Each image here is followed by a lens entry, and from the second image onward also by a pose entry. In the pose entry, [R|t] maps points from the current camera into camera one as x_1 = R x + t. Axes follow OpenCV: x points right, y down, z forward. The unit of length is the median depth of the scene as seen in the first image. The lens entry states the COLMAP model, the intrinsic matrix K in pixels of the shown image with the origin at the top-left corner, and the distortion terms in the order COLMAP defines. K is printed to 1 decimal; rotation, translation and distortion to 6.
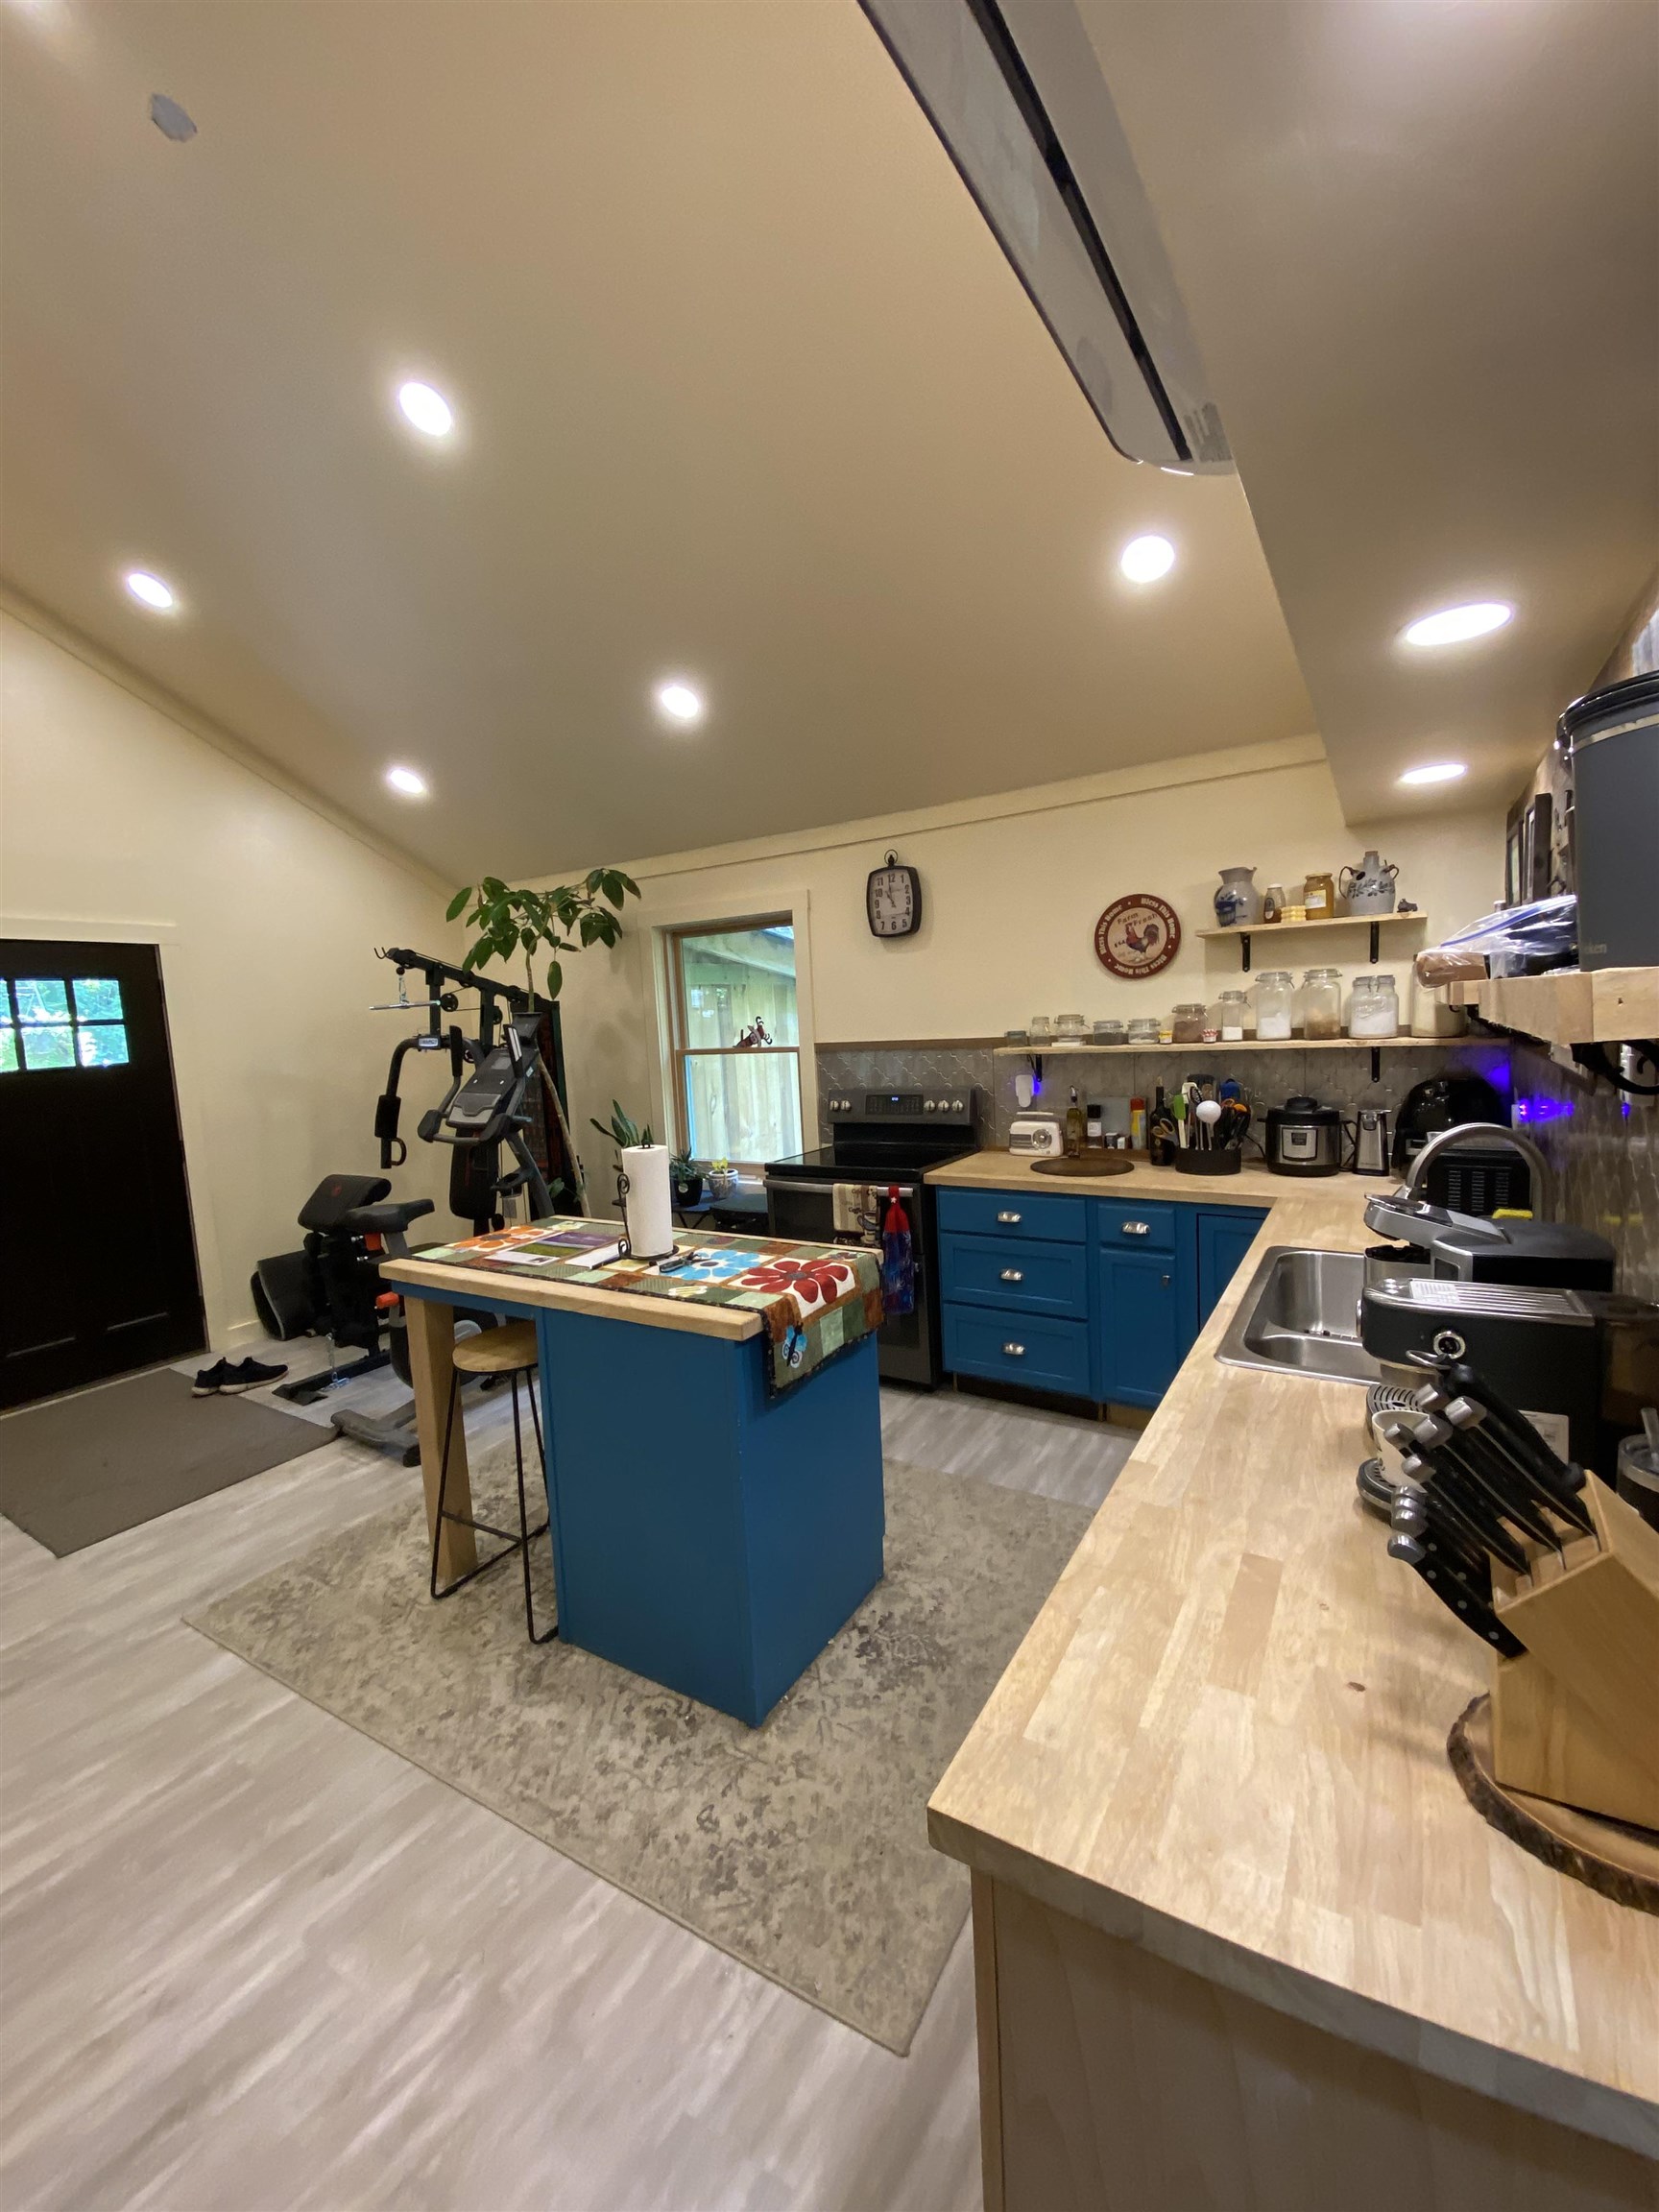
lens RADIAL K [[882.1, 0, 834.3], [0, 882.1, 1107.7], [0, 0, 1]] dist [0.026210, -0.020879]
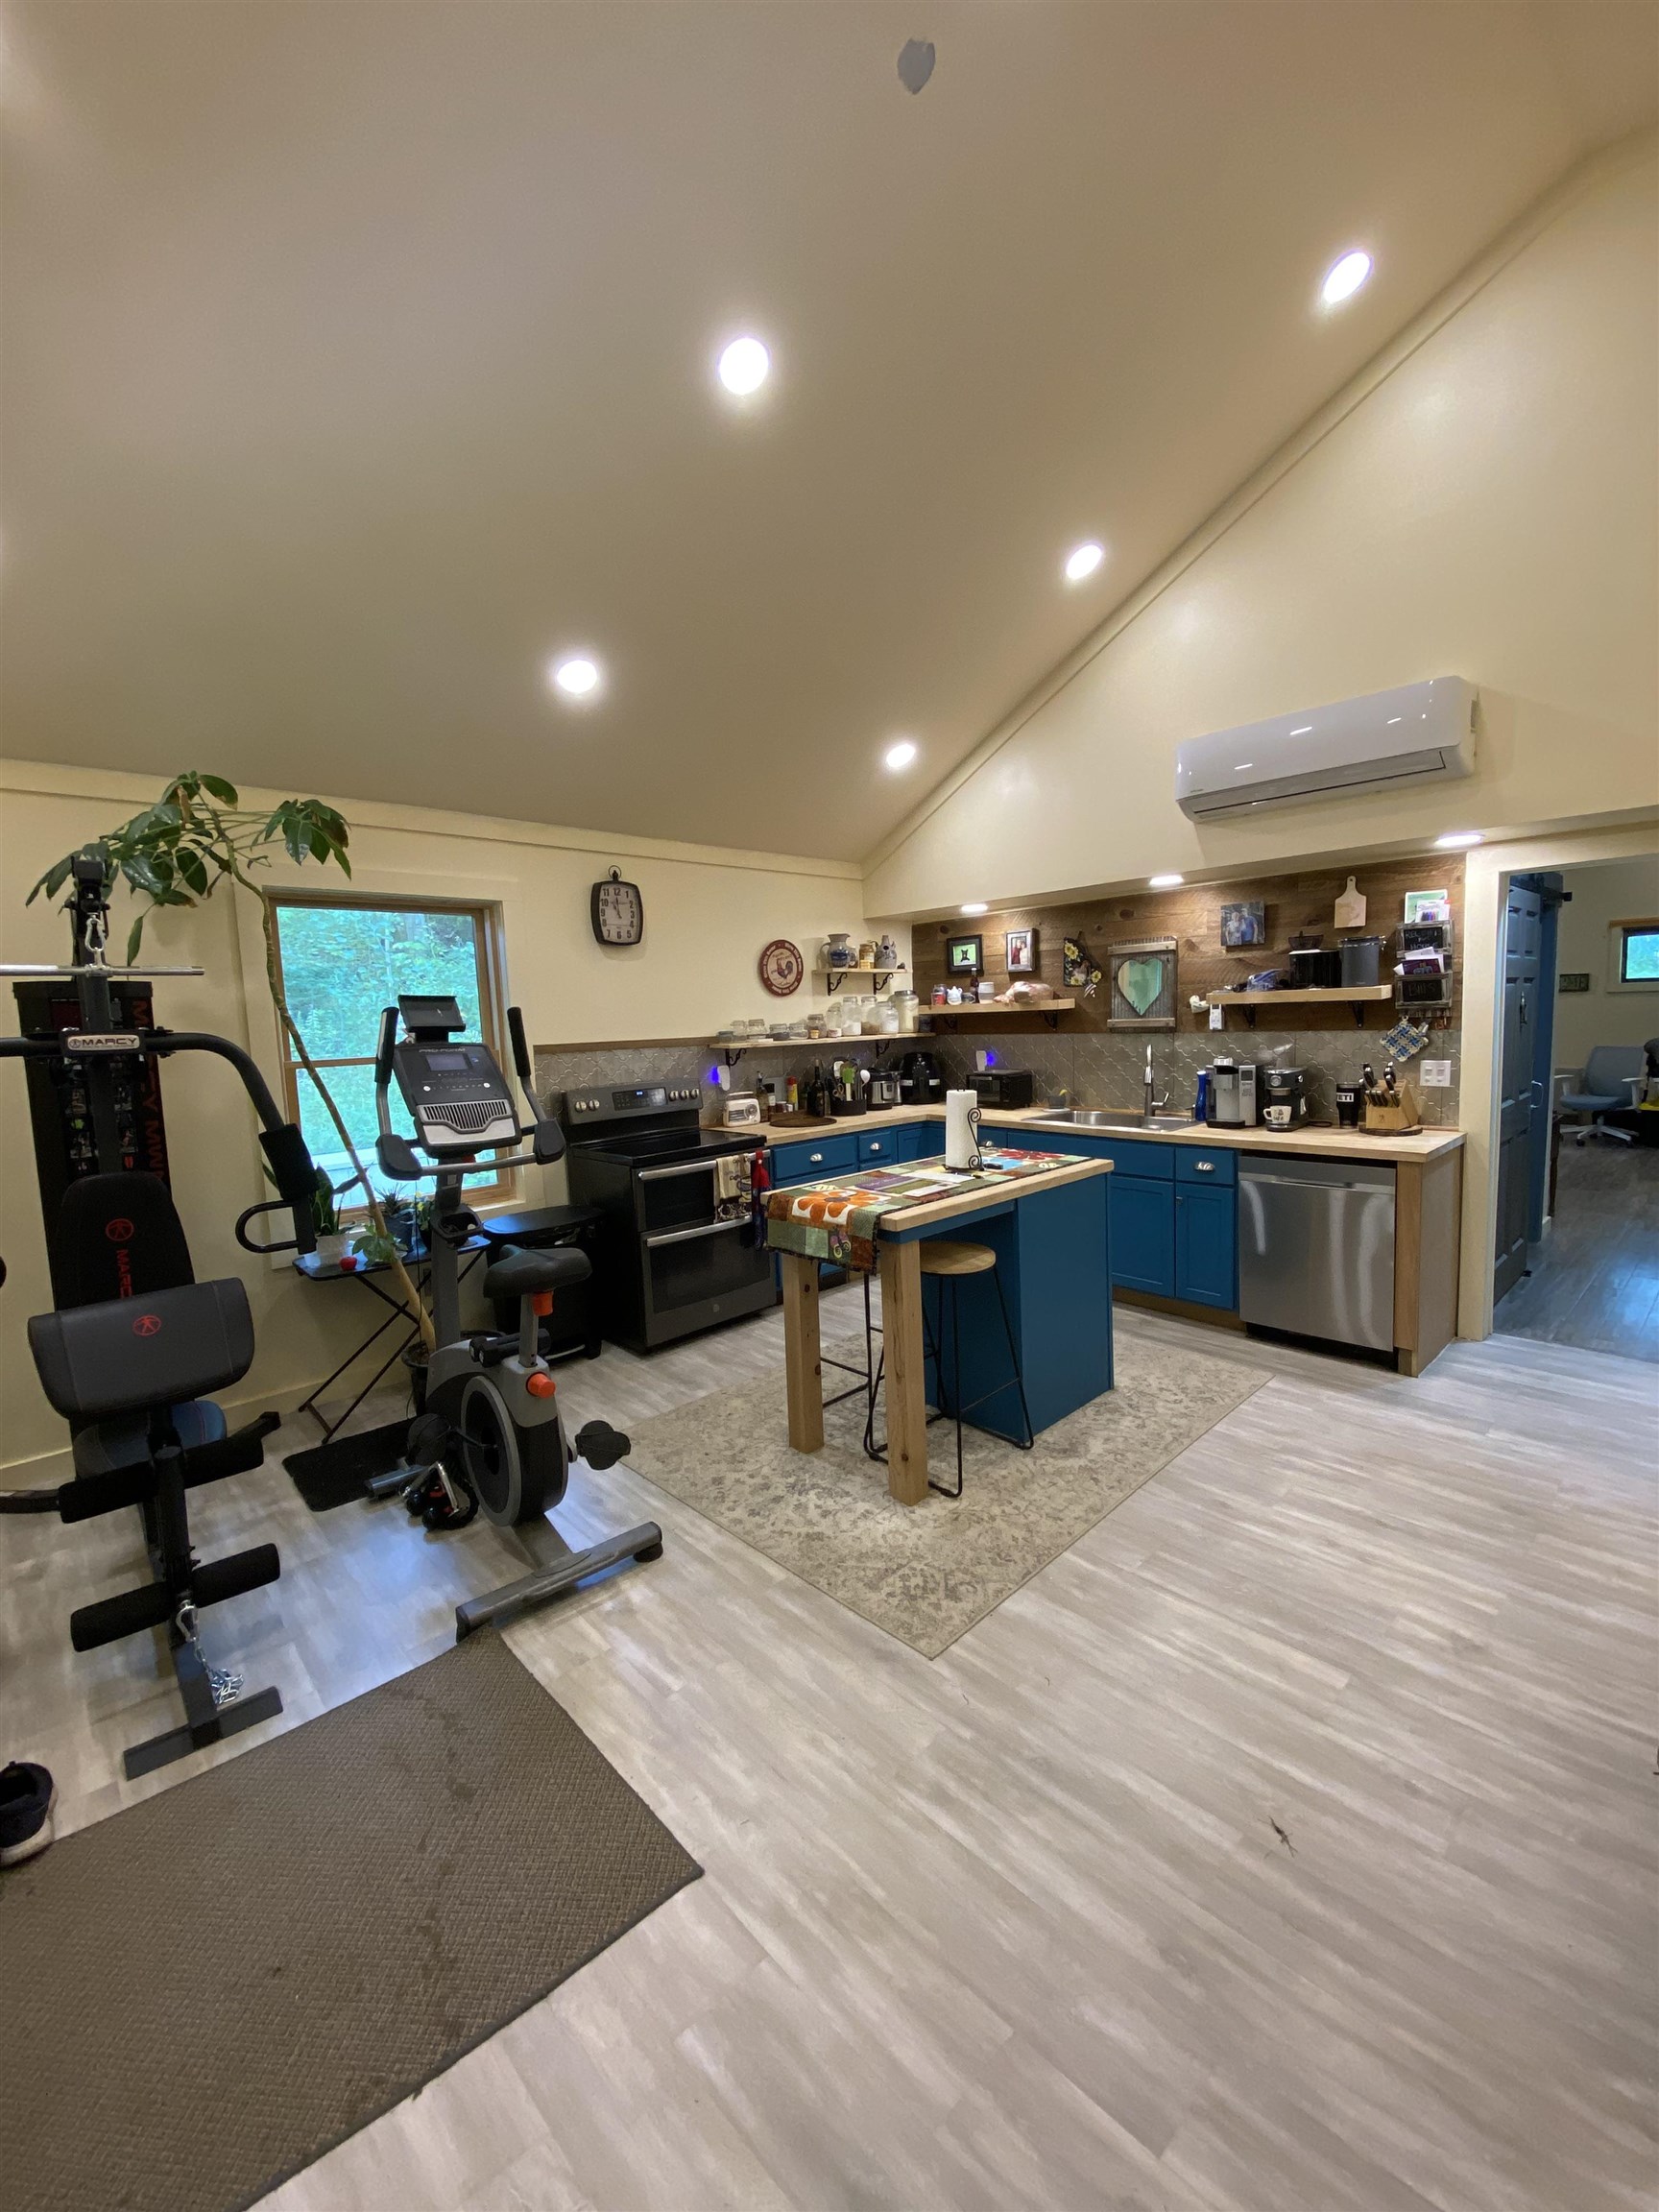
lens RADIAL K [[882.1, 0, 834.3], [0, 882.1, 1107.7], [0, 0, 1]] dist [0.026210, -0.020879]
pose [[0.262748, -0.054258, 0.963338, -1.068945], [0.122870, 0.992171, 0.022369, 0.015252], [-0.957009, 0.112487, 0.267357, 0.553972]]
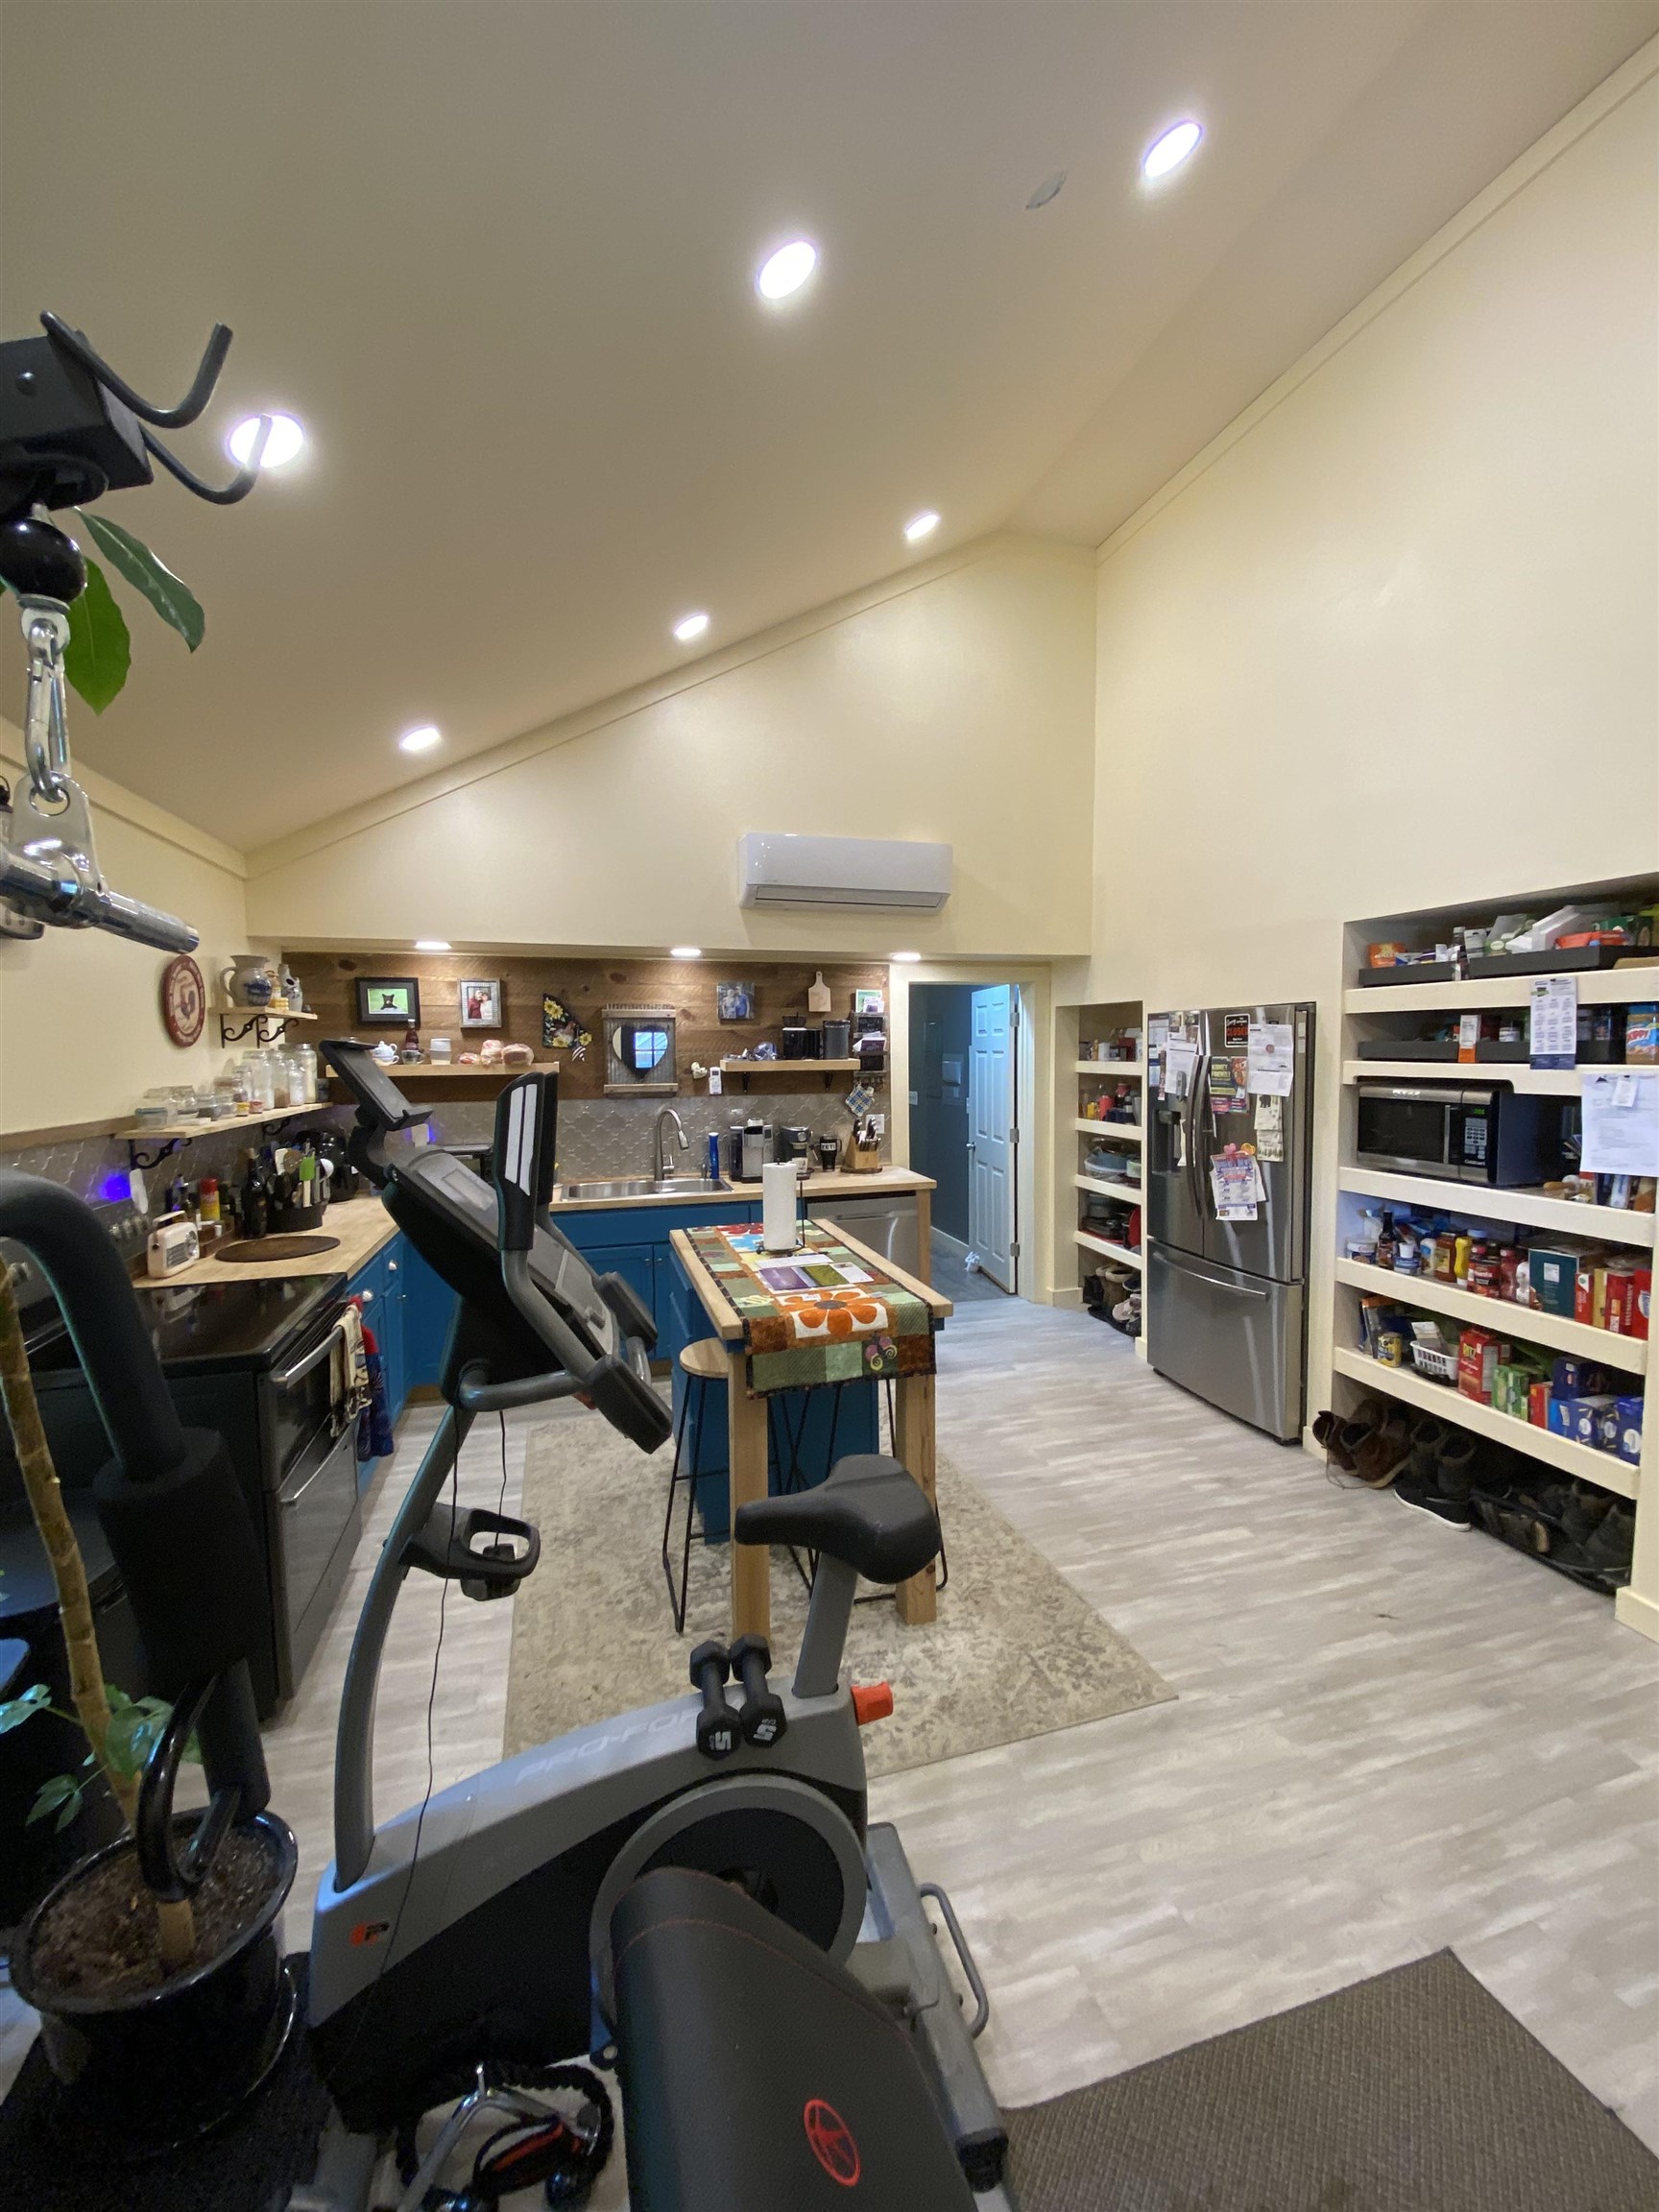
lens RADIAL K [[882.1, 0, 834.3], [0, 882.1, 1107.7], [0, 0, 1]] dist [0.026210, -0.020879]
pose [[-0.730532, 0.014870, 0.682717, -0.762328], [0.120540, 0.986872, 0.107489, -0.105836], [-0.672156, 0.160819, -0.722734, 1.235529]]
